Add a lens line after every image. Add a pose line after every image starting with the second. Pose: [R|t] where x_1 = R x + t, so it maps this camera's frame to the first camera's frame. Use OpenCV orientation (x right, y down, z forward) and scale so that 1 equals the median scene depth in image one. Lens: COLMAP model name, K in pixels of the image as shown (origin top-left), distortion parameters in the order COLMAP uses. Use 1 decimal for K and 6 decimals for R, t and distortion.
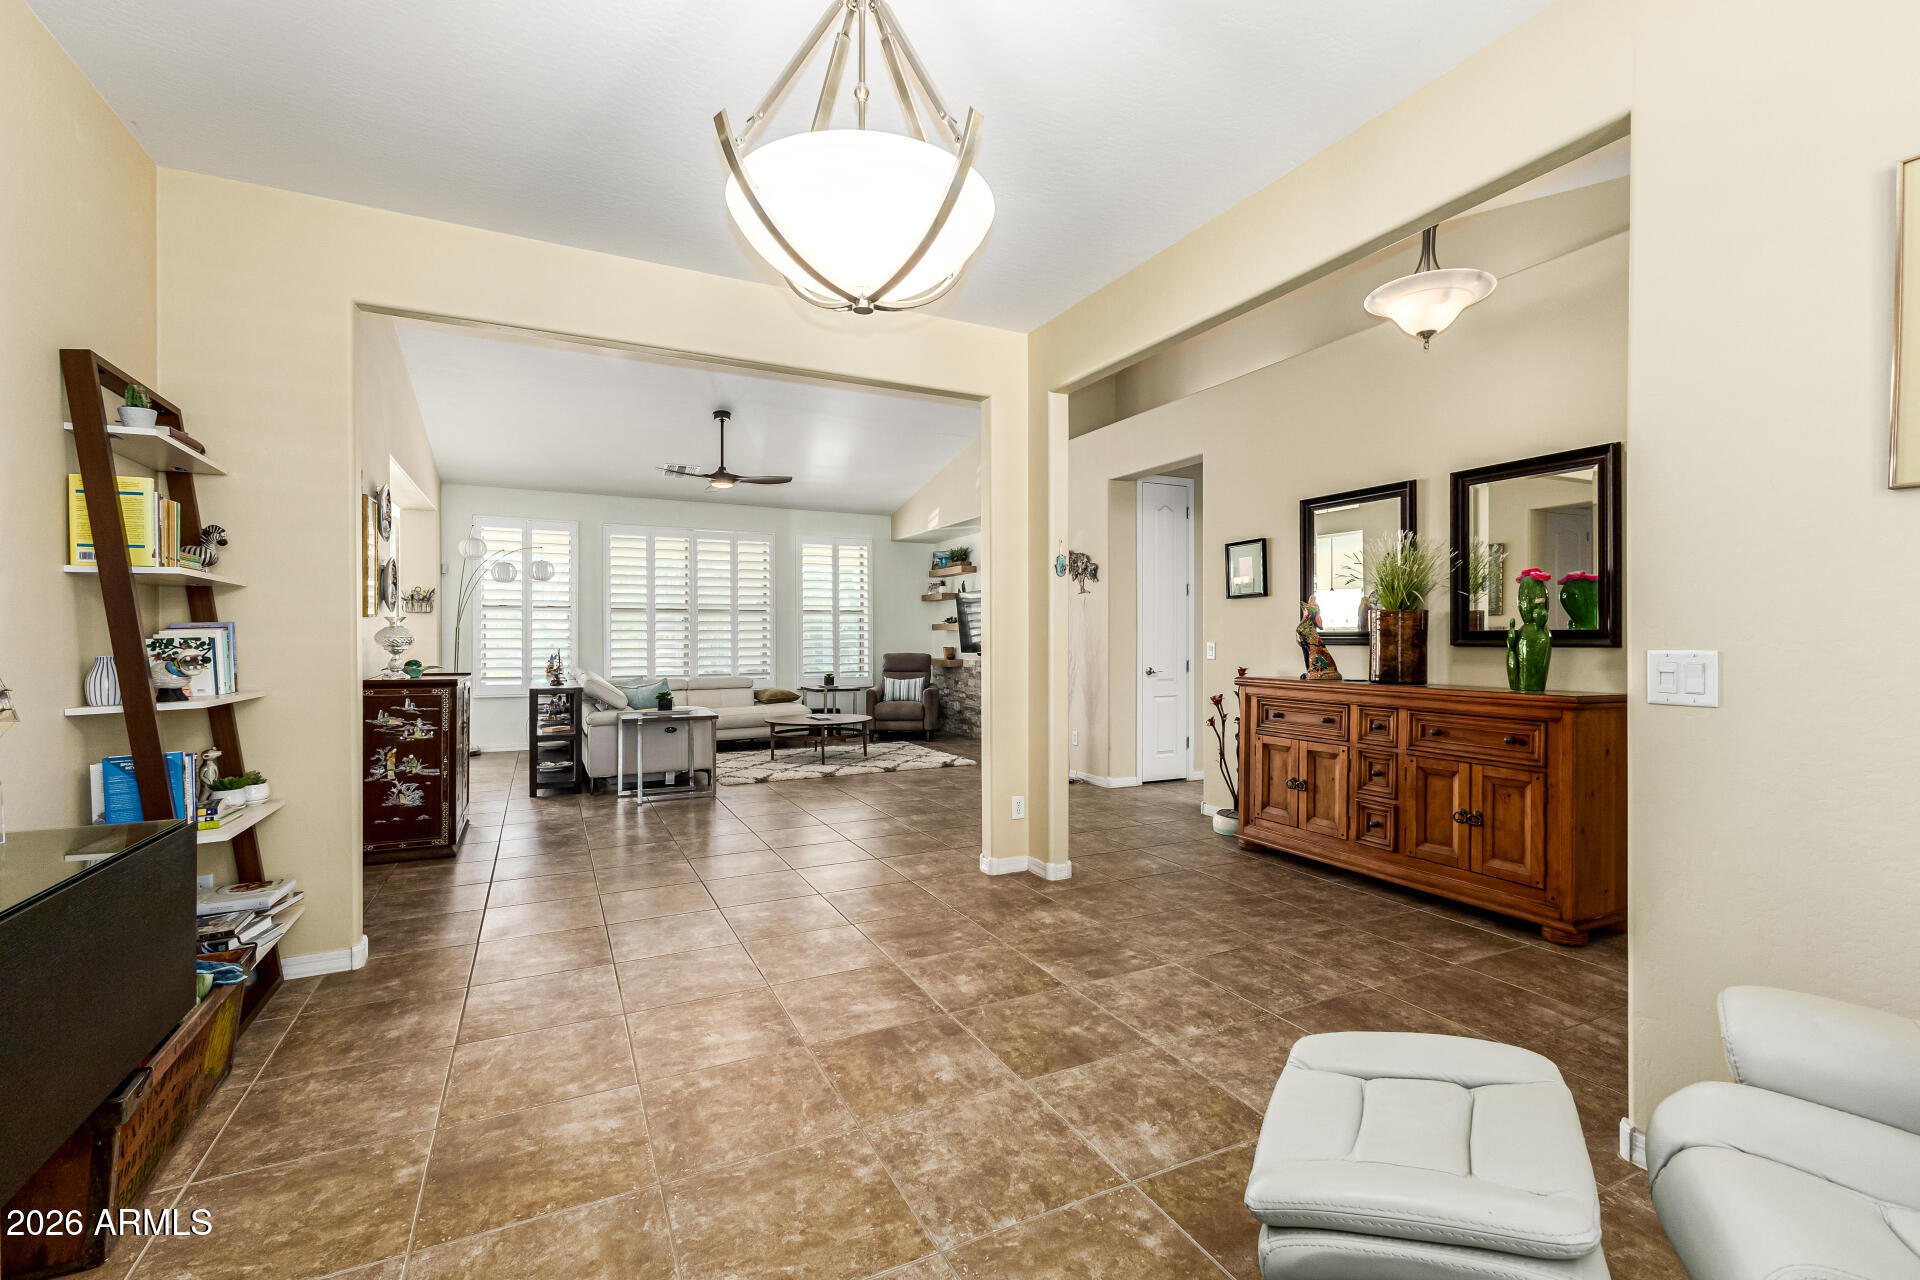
lens RADIAL K [[833.0, 0, 974.0], [0, 833.0, 644.6], [0, 0, 1]] dist [0.017700, -0.006089]
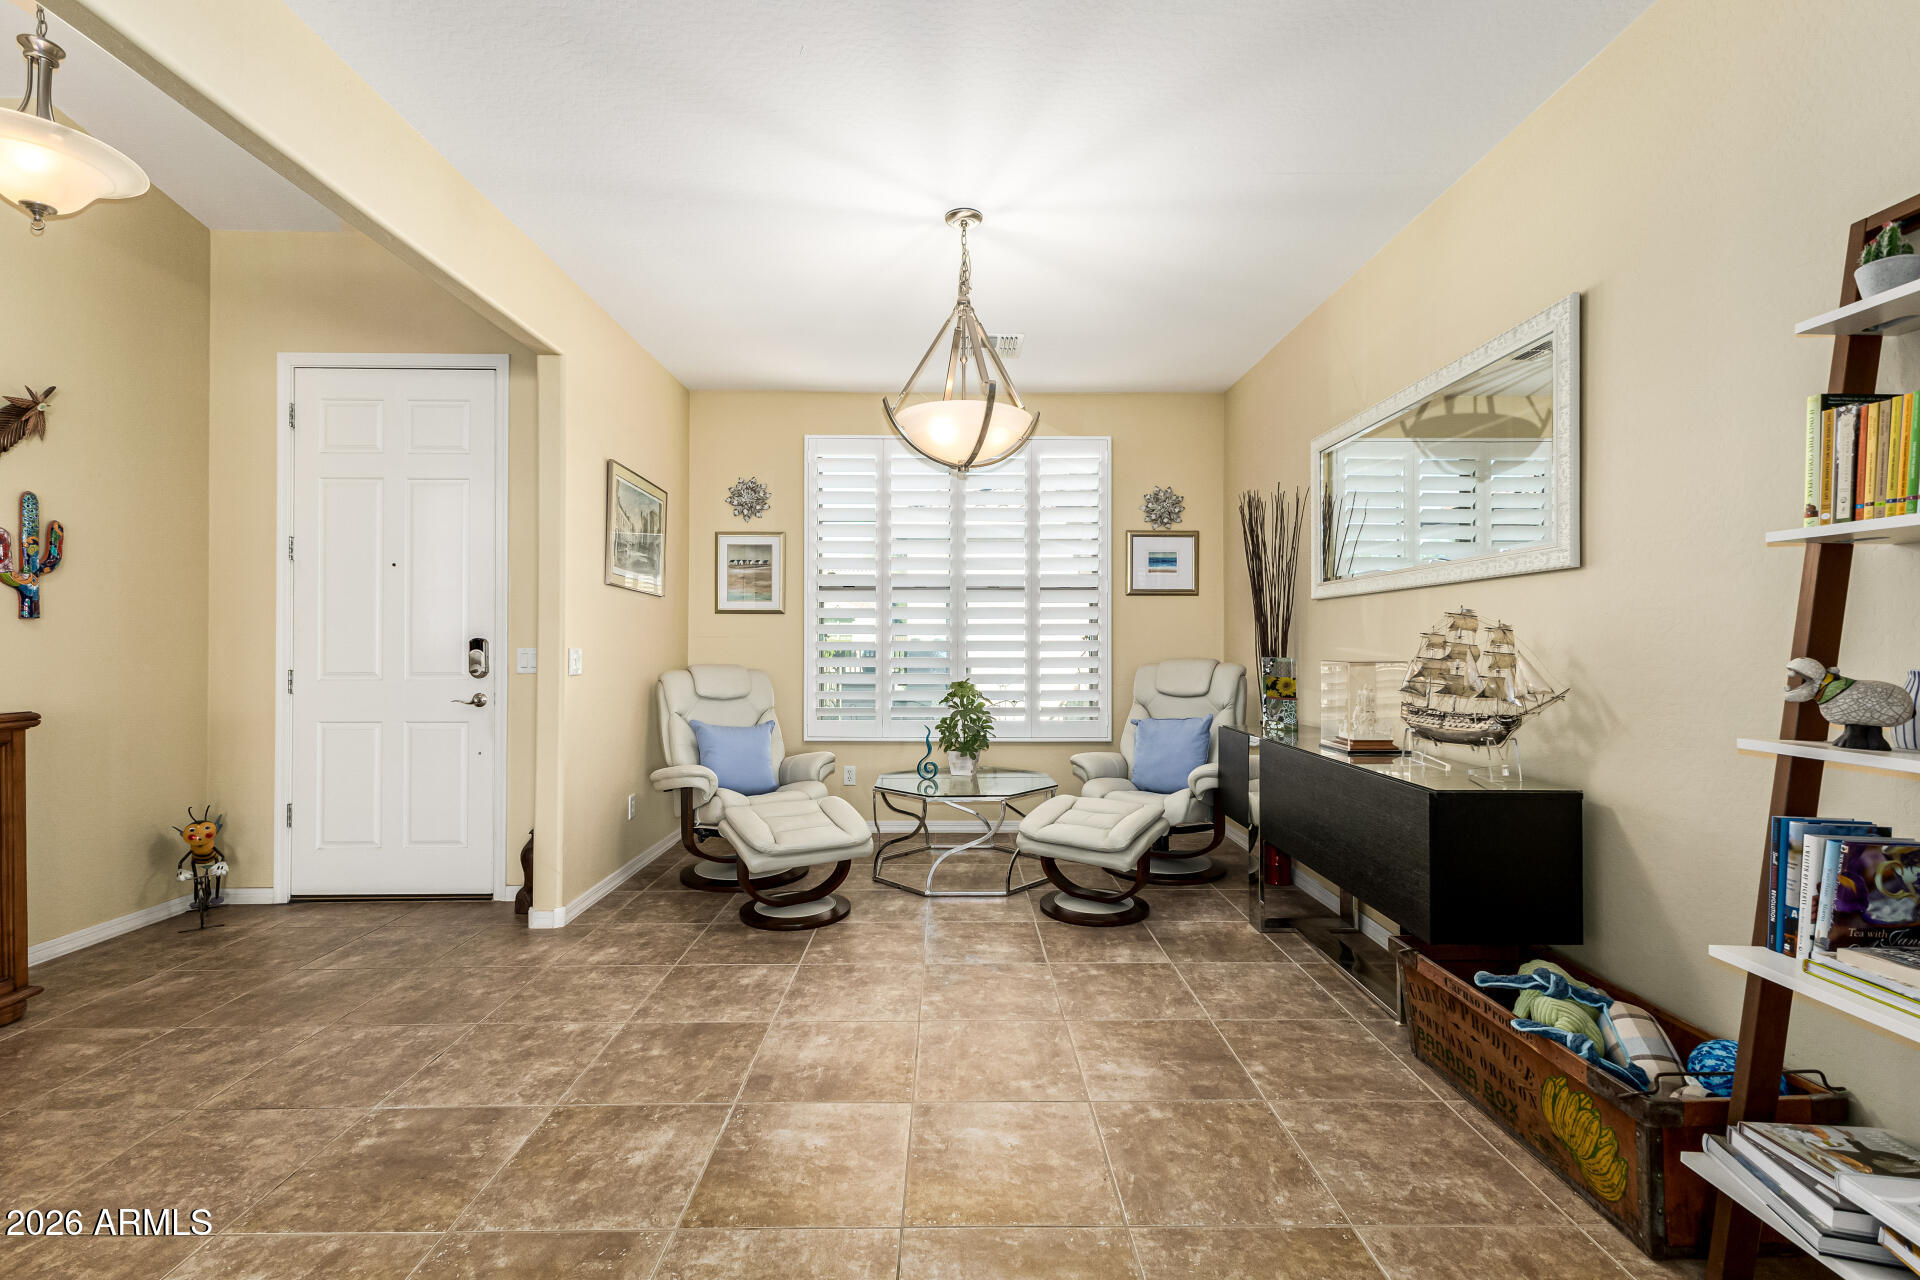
lens RADIAL K [[833.0, 0, 970.9], [0, 833.0, 642.6], [0, 0, 1]] dist [0.017700, -0.006089]
pose [[-0.899673, 0.000341, 0.436564, -0.231386], [0.003957, 0.999965, 0.007375, -0.003830], [-0.436547, 0.008362, -0.899643, 0.637299]]
